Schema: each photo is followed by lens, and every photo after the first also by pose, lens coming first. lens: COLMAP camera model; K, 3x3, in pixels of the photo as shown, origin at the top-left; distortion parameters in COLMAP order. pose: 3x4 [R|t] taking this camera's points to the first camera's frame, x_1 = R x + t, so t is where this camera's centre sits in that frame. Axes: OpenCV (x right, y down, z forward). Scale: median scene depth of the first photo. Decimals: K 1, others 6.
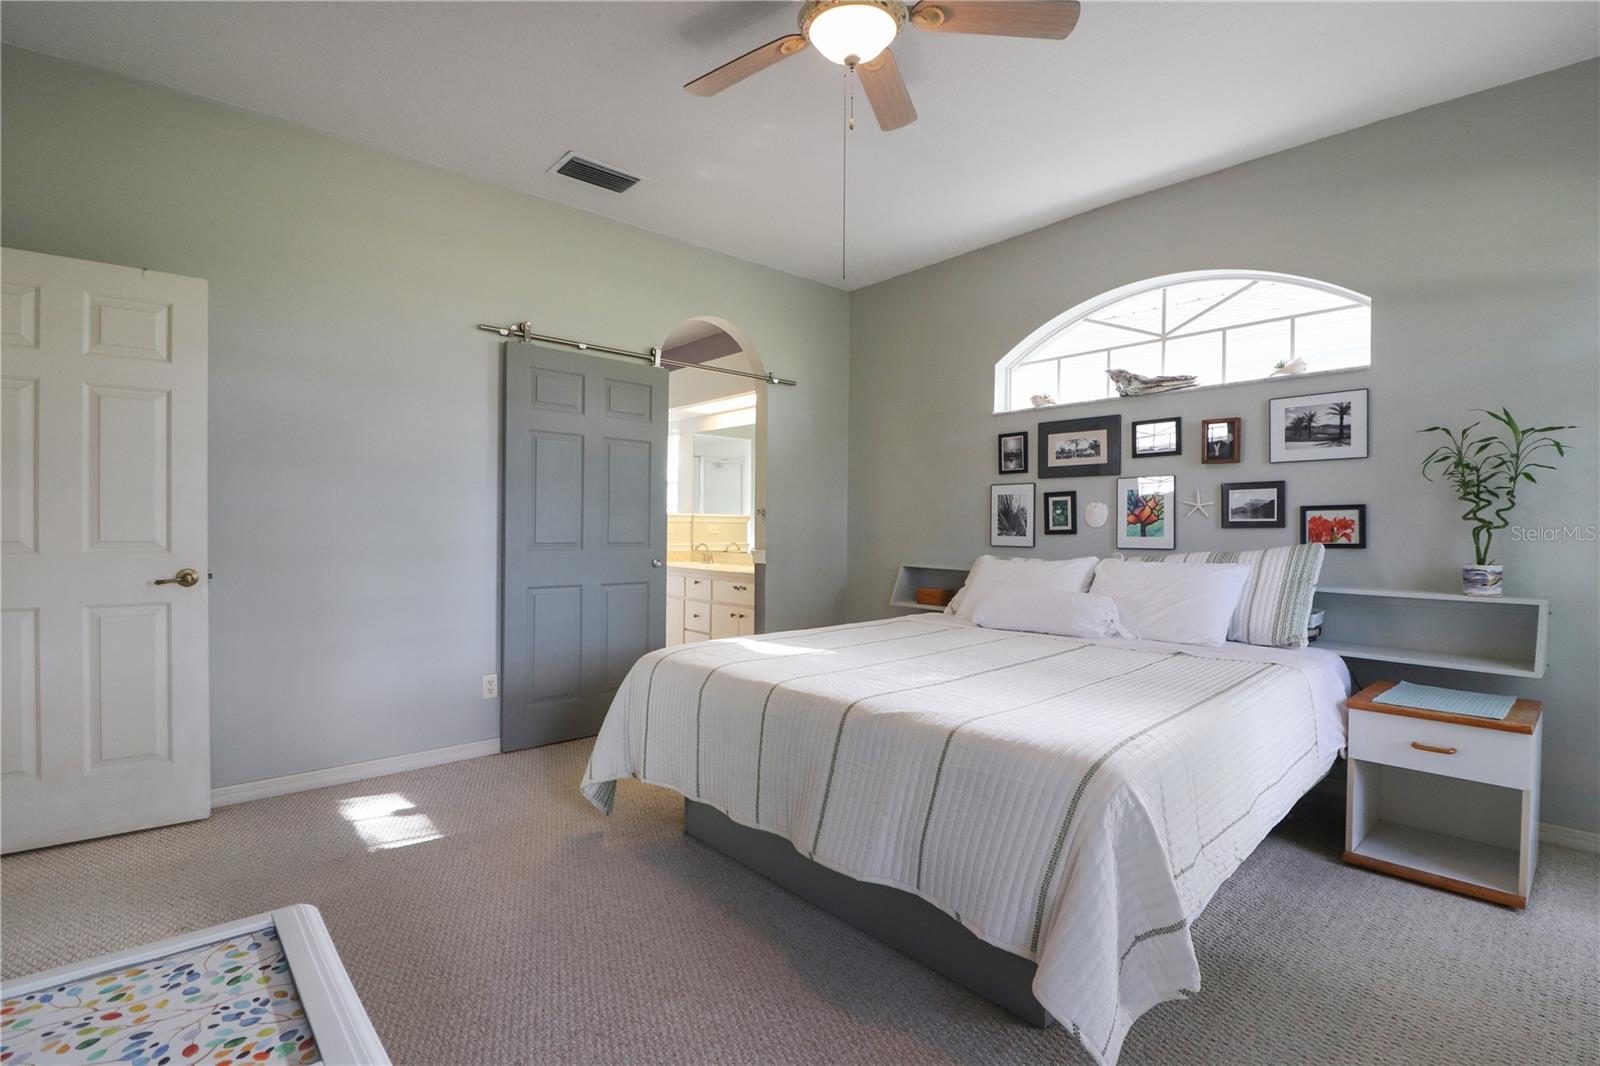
lens RADIAL K [[762.0, 0, 791.3], [0, 762.0, 523.3], [0, 0, 1]] dist [-0.012560, 0.000184]
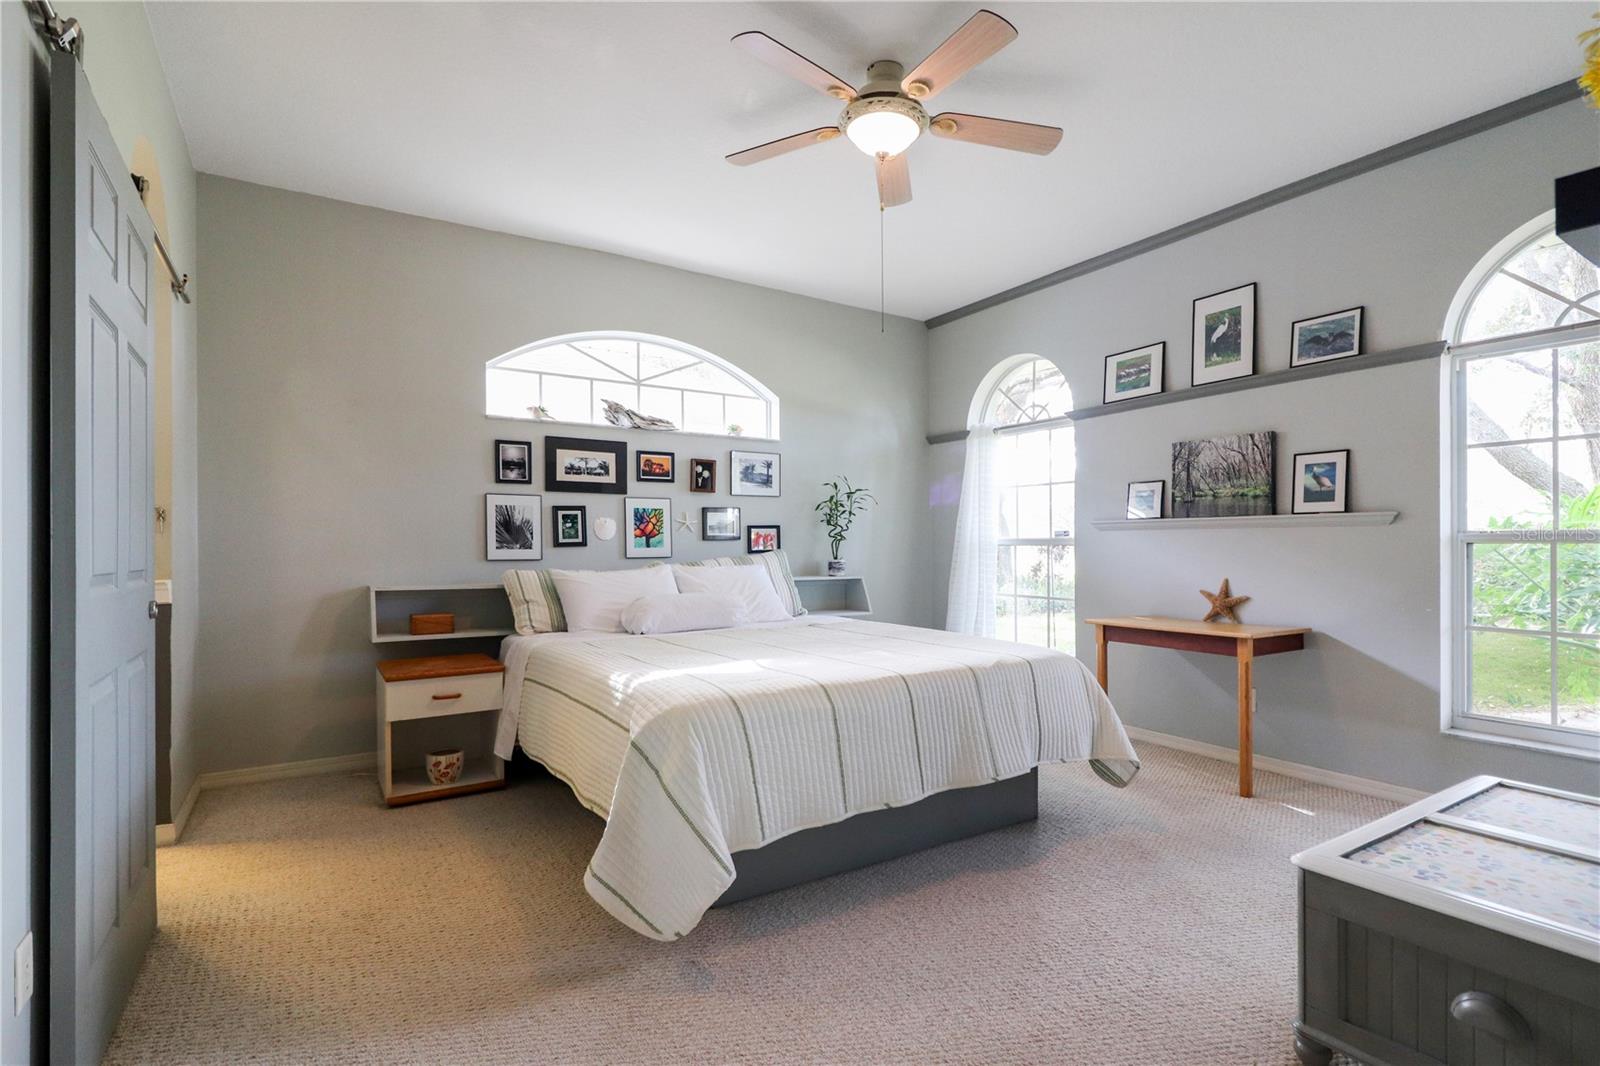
lens RADIAL K [[764.8, 0, 812.7], [0, 764.8, 538.4], [0, 0, 1]] dist [-0.000977, -0.000089]
pose [[0.143833, 0.003334, 0.989596, -0.644402], [-0.002187, 0.999993, -0.003051, 0.005831], [-0.989599, -0.001725, 0.143840, 0.527876]]
